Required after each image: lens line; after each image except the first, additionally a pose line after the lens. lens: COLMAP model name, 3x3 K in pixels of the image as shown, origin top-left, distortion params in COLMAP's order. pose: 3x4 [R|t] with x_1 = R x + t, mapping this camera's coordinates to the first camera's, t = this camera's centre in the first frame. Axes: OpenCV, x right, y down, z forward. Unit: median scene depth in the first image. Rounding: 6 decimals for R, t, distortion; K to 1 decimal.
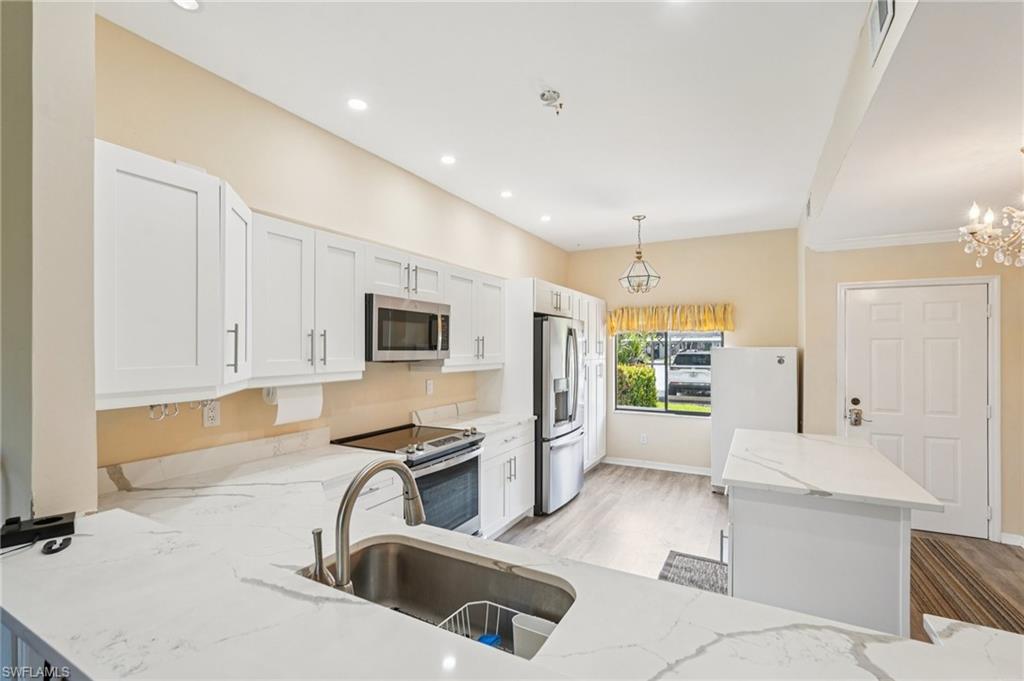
lens RADIAL K [[464.7, 0, 509.9], [0, 464.7, 346.5], [0, 0, 1]] dist [-0.003160, -0.000056]
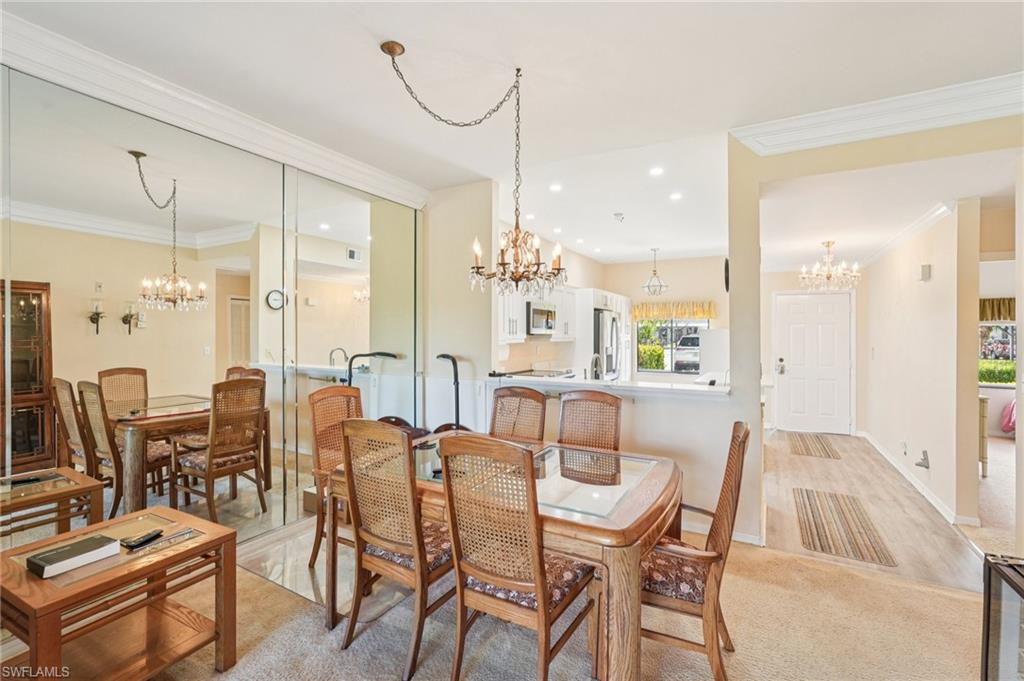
lens RADIAL K [[464.7, 0, 512.4], [0, 464.7, 334.2], [0, 0, 1]] dist [-0.003160, -0.000056]
pose [[0.999944, 0.001904, -0.010446, -0.182887], [-0.001852, 0.999986, 0.004914, 0.011787], [0.010455, -0.004894, 0.999933, -0.568058]]
